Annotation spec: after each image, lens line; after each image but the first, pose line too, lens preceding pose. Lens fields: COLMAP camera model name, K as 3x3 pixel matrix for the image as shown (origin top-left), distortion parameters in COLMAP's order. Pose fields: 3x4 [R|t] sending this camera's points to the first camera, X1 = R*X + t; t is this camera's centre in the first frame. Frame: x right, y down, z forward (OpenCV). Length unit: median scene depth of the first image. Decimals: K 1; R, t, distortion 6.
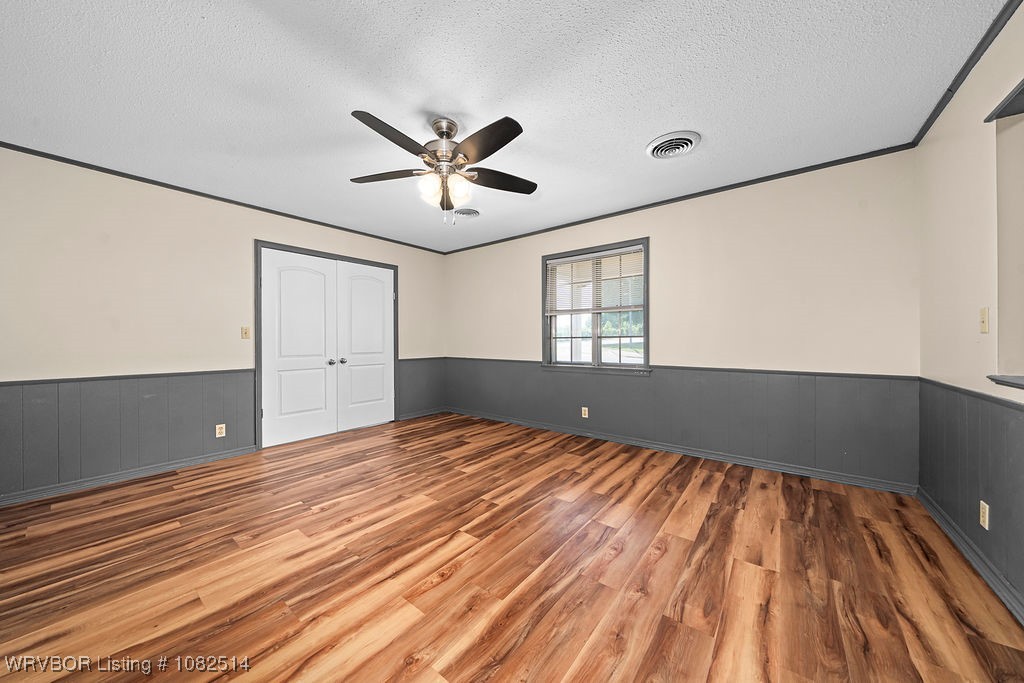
lens RADIAL K [[348.9, 0, 506.4], [0, 348.9, 344.3], [0, 0, 1]] dist [-0.002726, -0.000268]
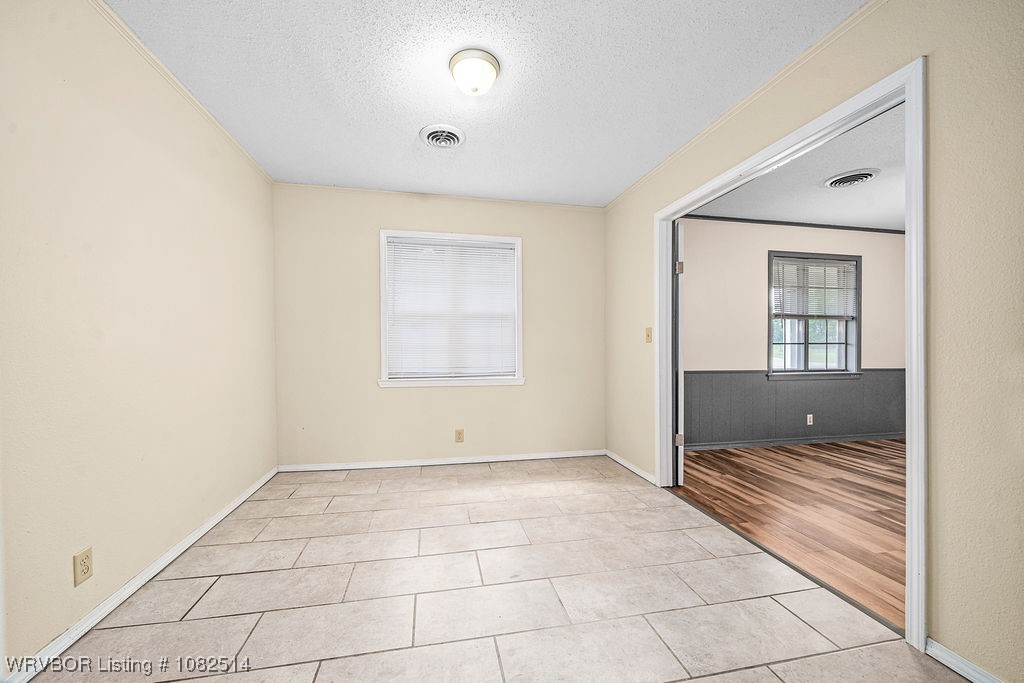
lens RADIAL K [[375.5, 0, 502.6], [0, 375.5, 345.9], [0, 0, 1]] dist [-0.000857, -0.000045]
pose [[0.658394, 0.008028, 0.752631, -1.593907], [0.000360, 0.999940, -0.010980, -0.004056], [-0.752674, 0.007500, 0.658351, 1.319303]]
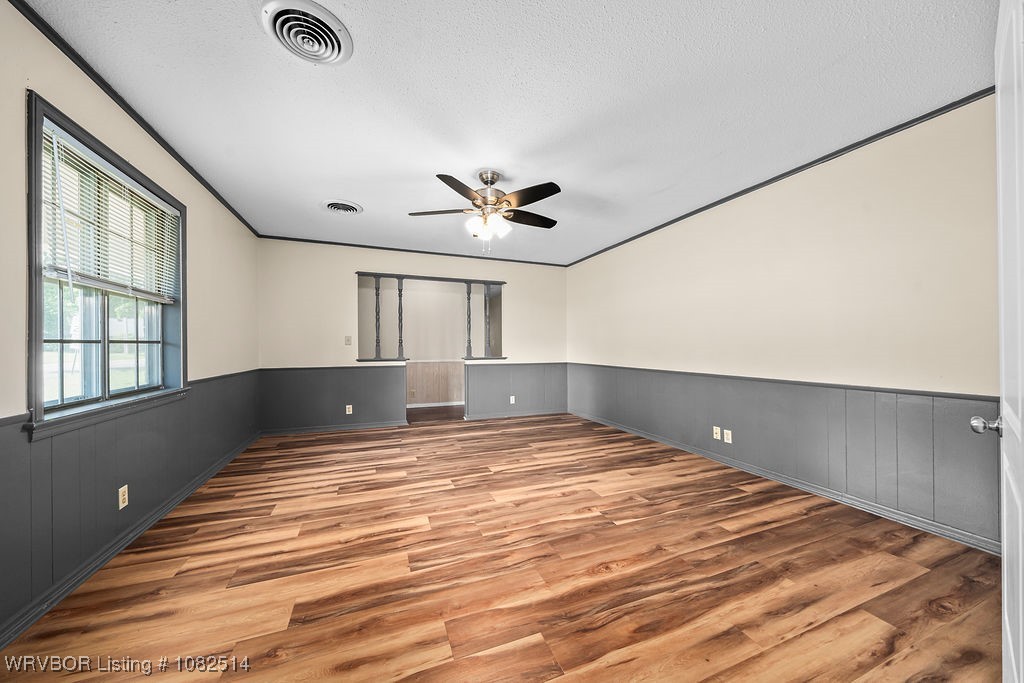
lens RADIAL K [[348.9, 0, 506.4], [0, 348.9, 344.3], [0, 0, 1]] dist [-0.002726, -0.000268]
pose [[-0.860270, 0.008160, 0.509774, -0.666139], [0.011497, 0.999928, 0.003396, -0.017934], [-0.509710, 0.008782, -0.860302, 1.580152]]
